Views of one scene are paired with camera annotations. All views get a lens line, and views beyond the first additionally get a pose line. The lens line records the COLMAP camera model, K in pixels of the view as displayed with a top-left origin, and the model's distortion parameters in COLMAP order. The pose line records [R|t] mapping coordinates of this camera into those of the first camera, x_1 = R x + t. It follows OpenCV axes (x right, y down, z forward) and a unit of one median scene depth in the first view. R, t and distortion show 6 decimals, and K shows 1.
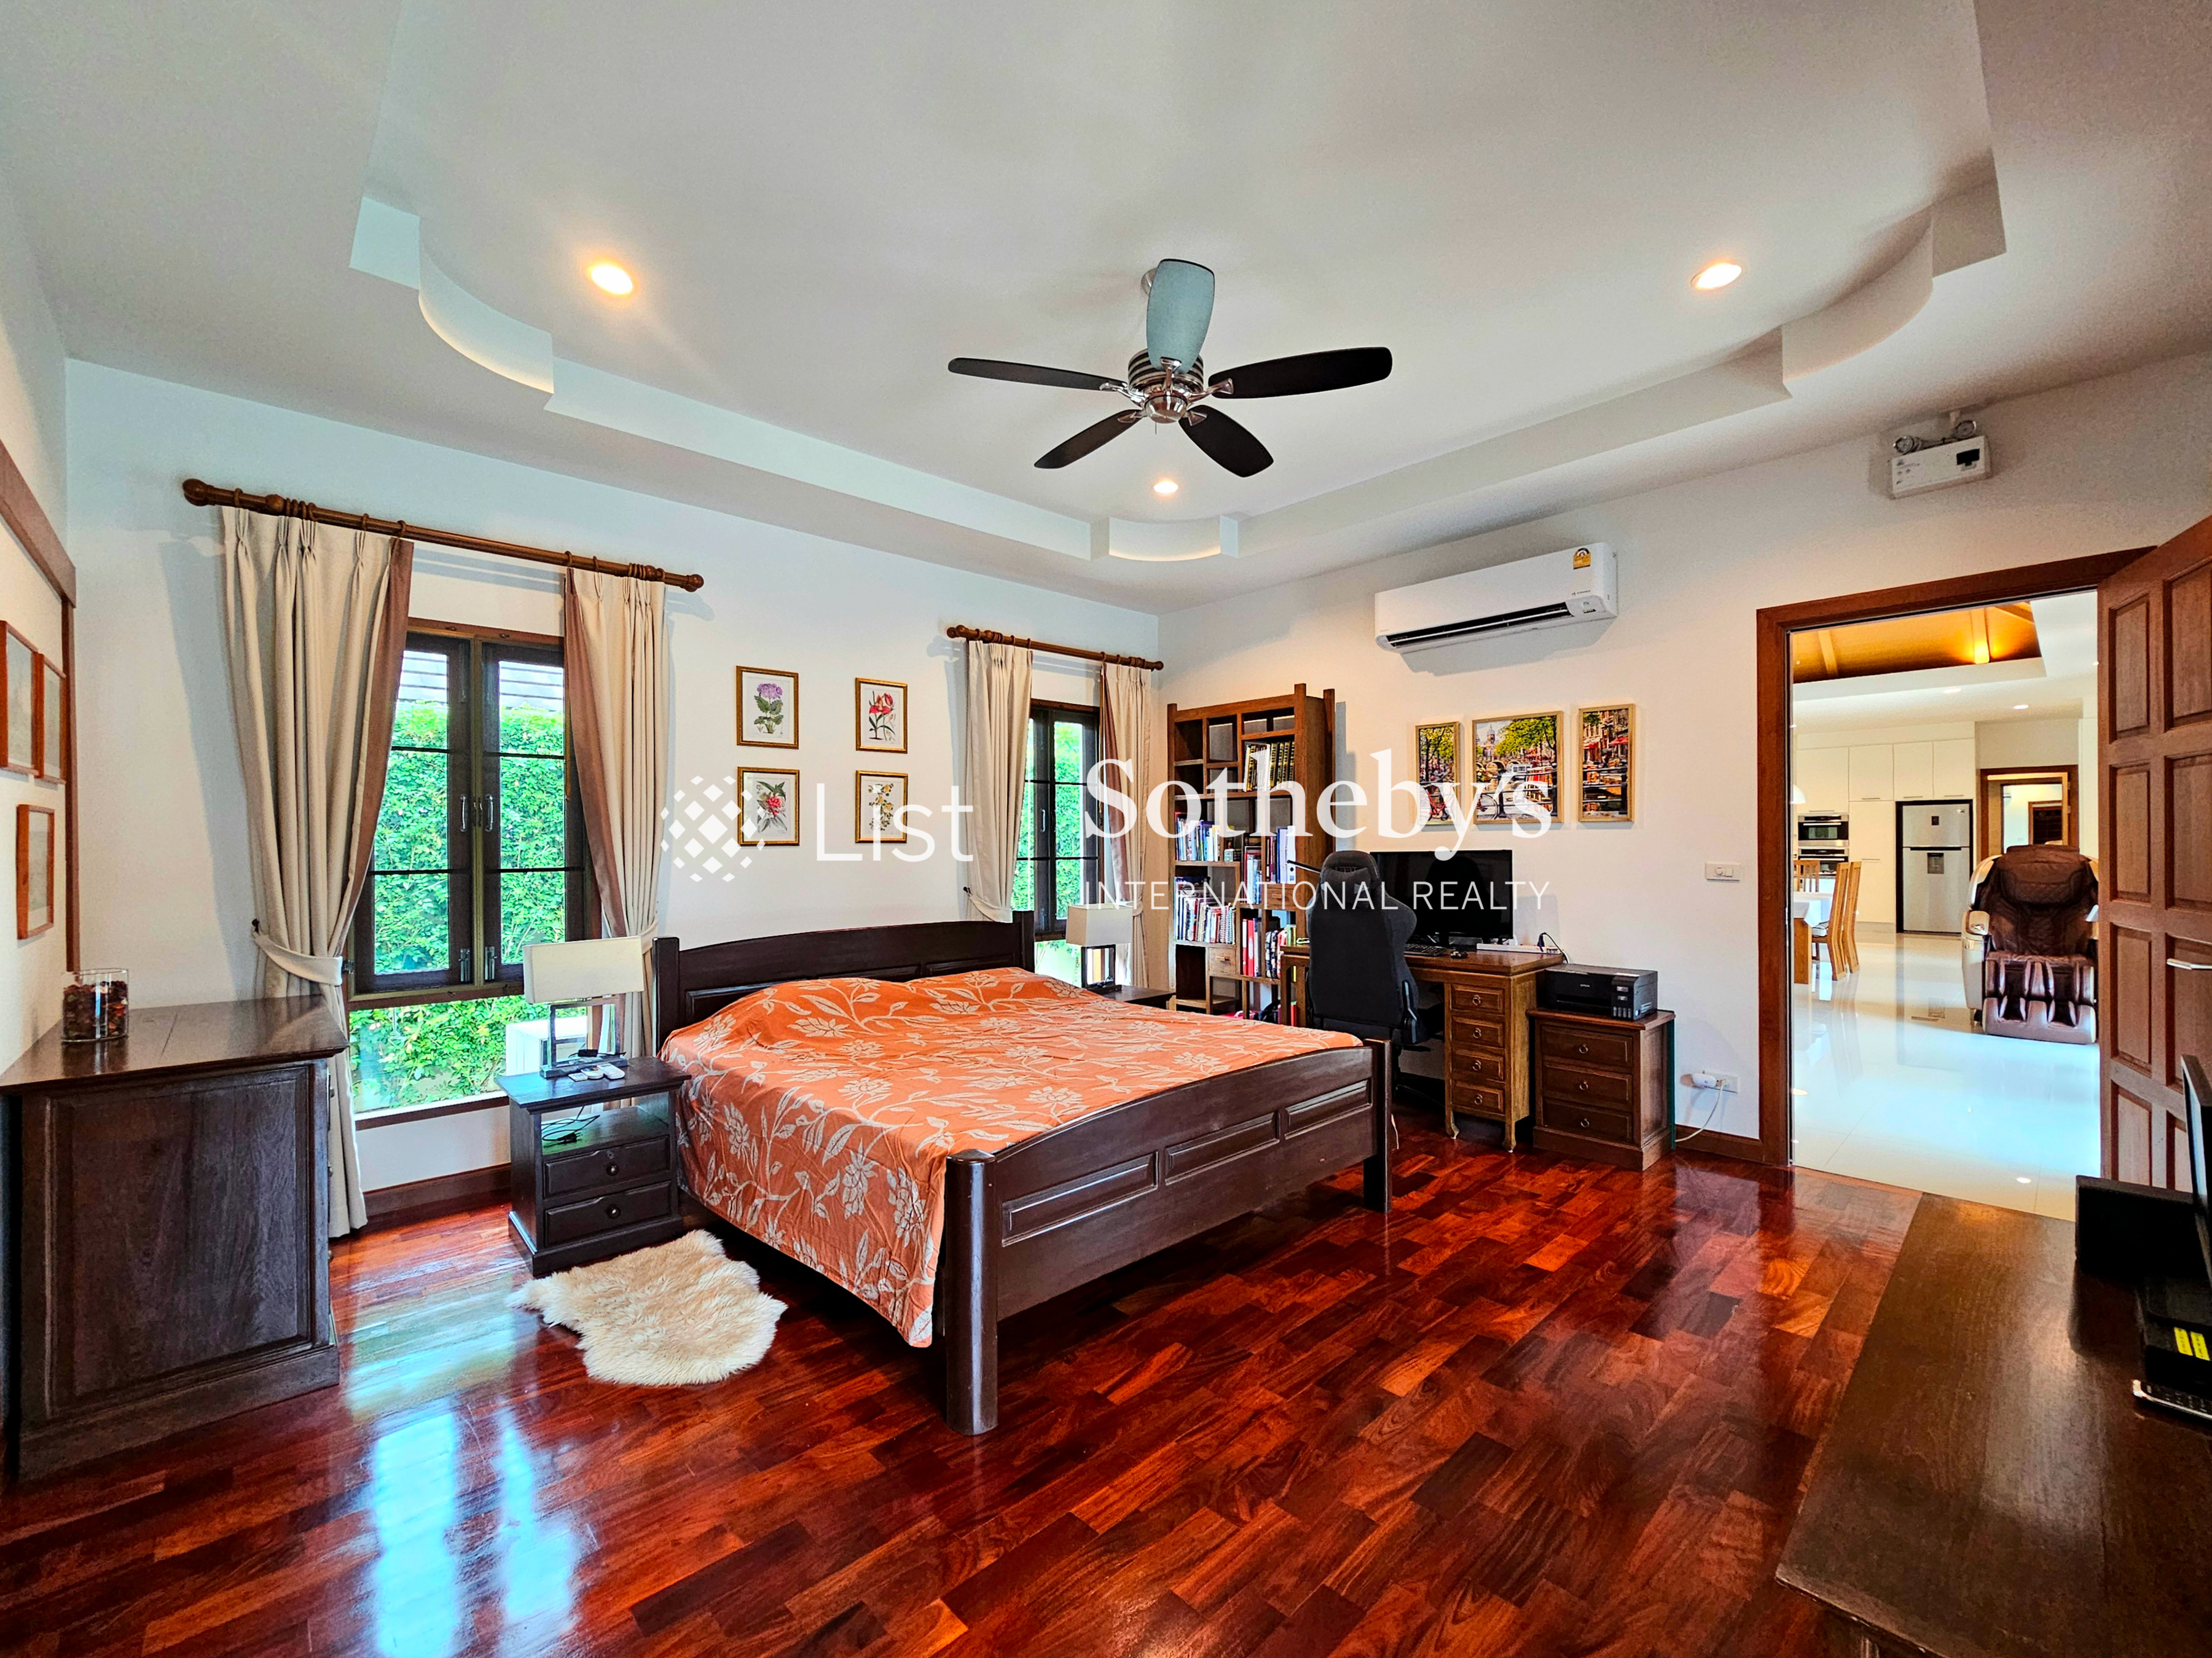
lens RADIAL K [[918.7, 0, 1094.9], [0, 918.7, 834.4], [0, 0, 1]] dist [0.000459, 0.000064]
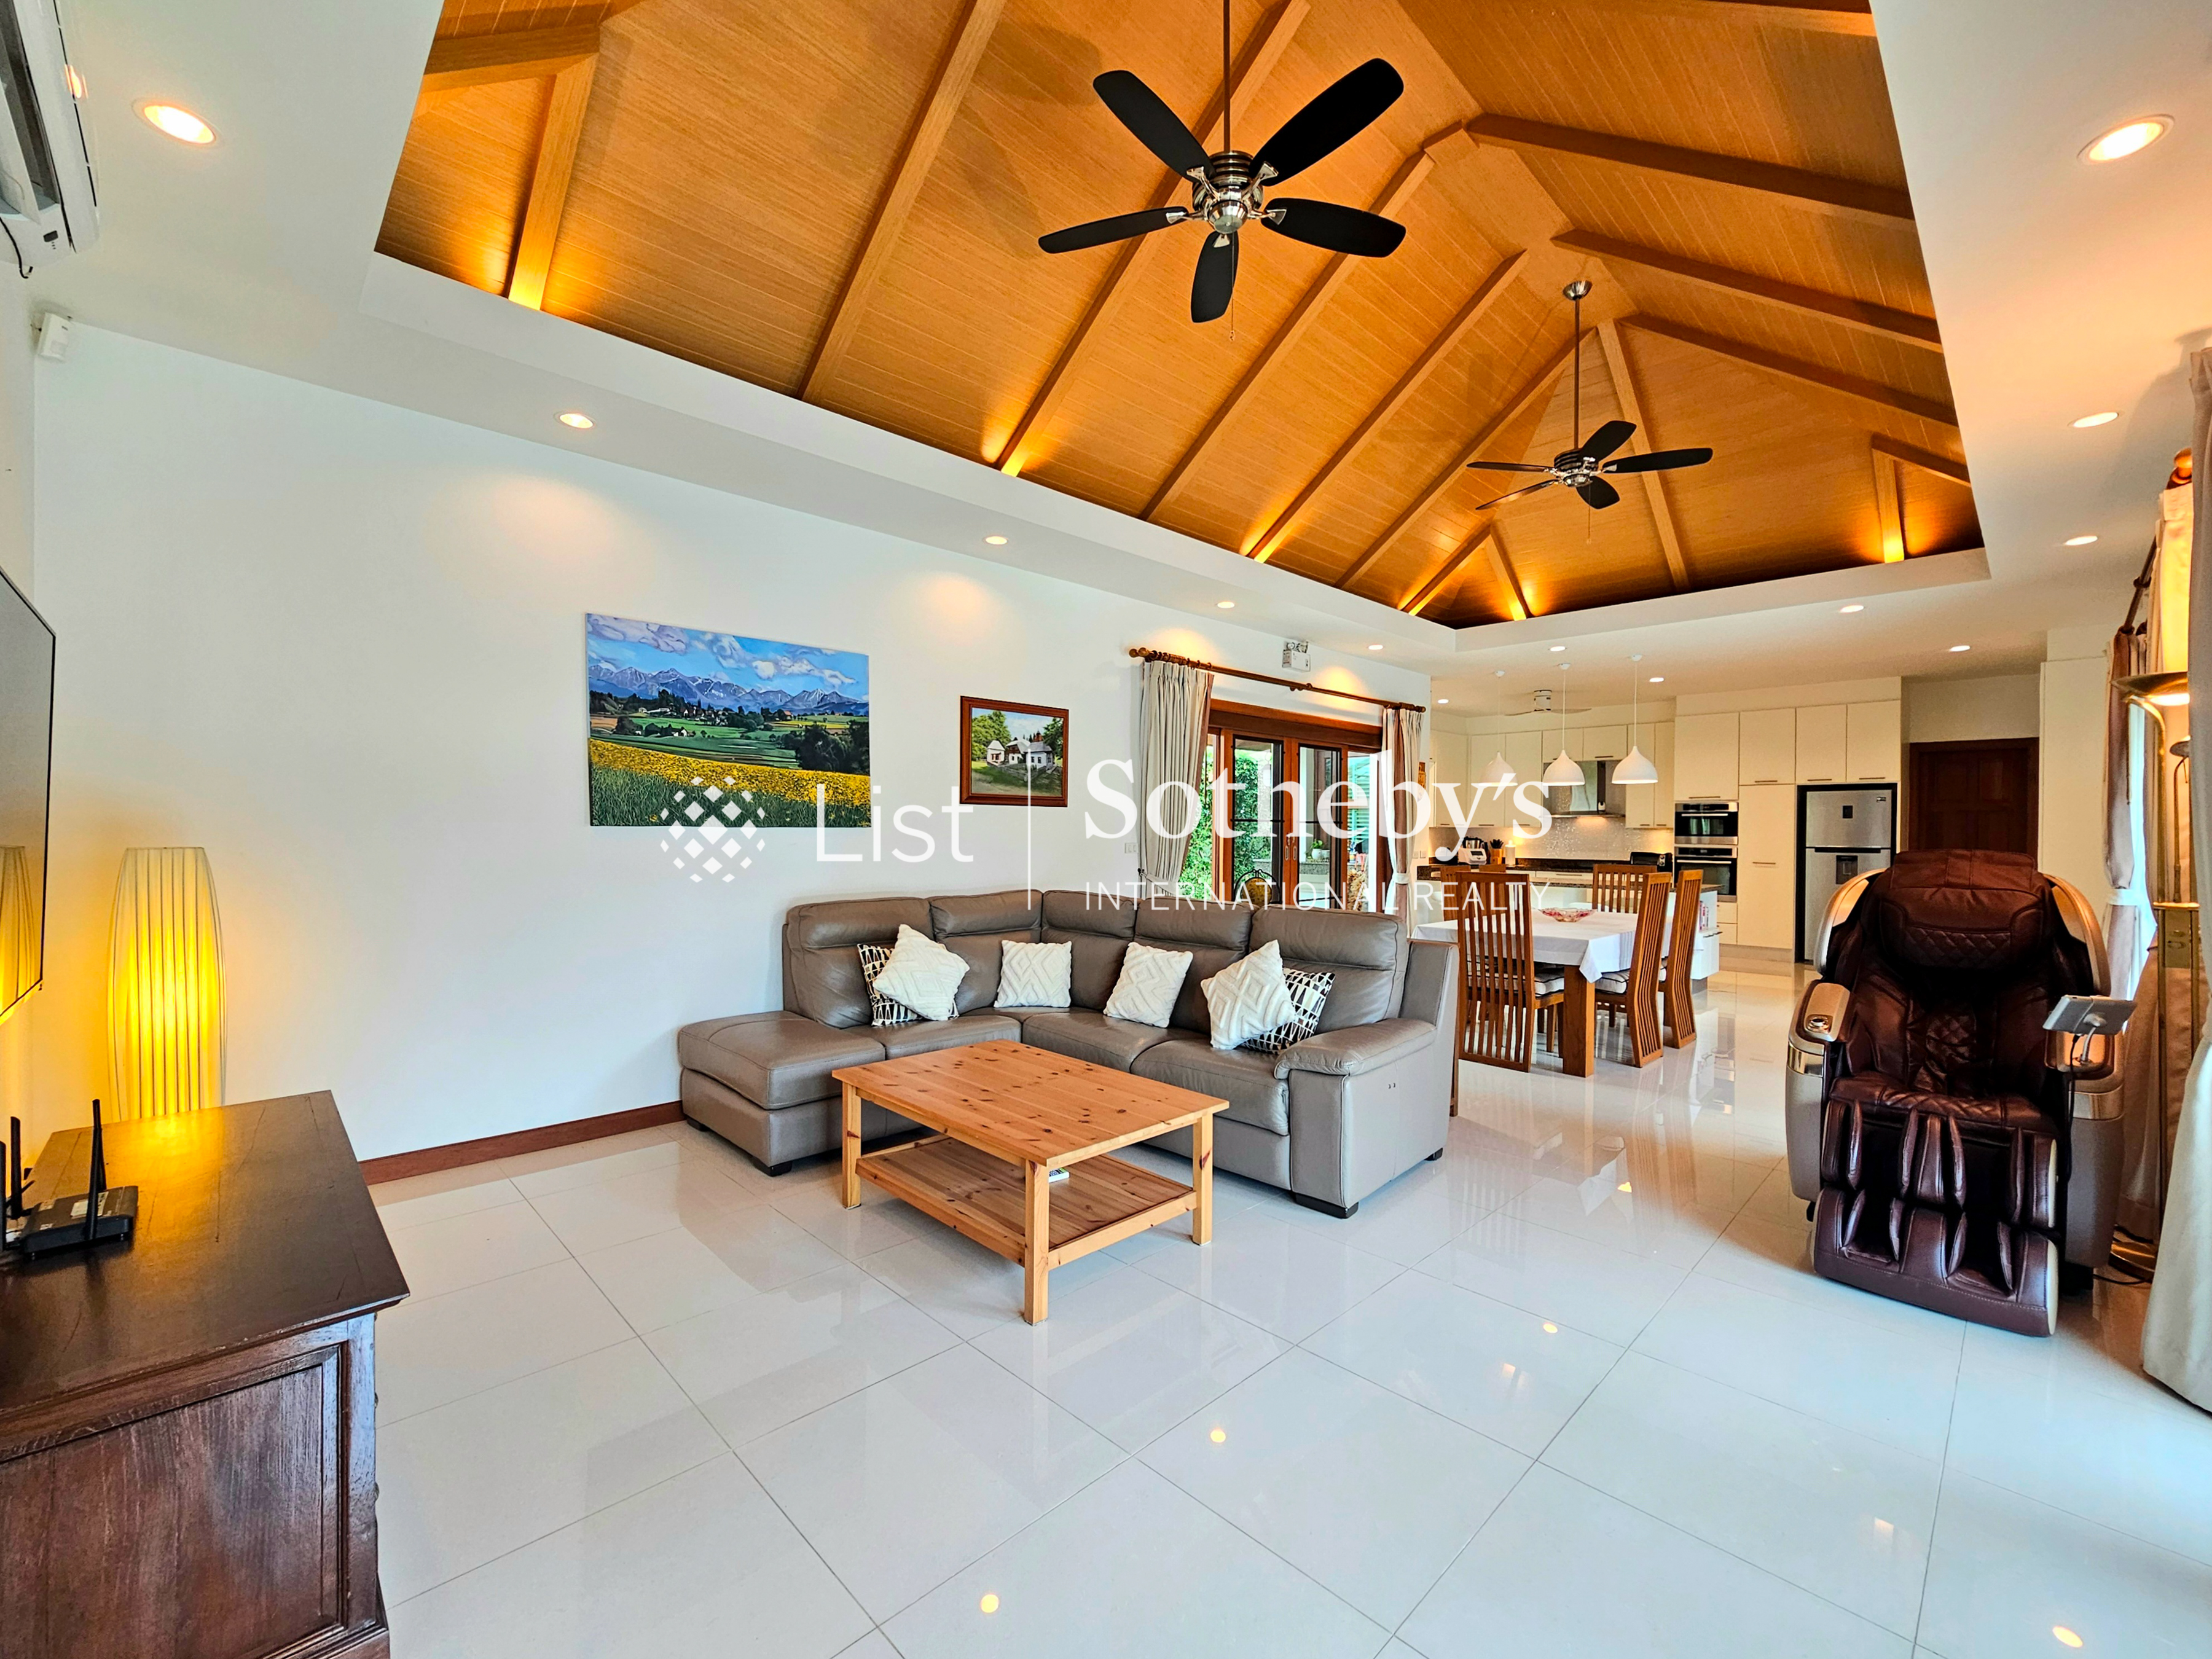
lens RADIAL K [[918.8, 0, 1094.9], [0, 918.8, 834.9], [0, 0, 1]] dist [0.000459, 0.000064]
pose [[0.999644, 0.014086, 0.022645, 0.573735], [-0.014436, 0.999777, 0.015383, 0.001645], [-0.022424, -0.015705, 0.999625, 0.535185]]
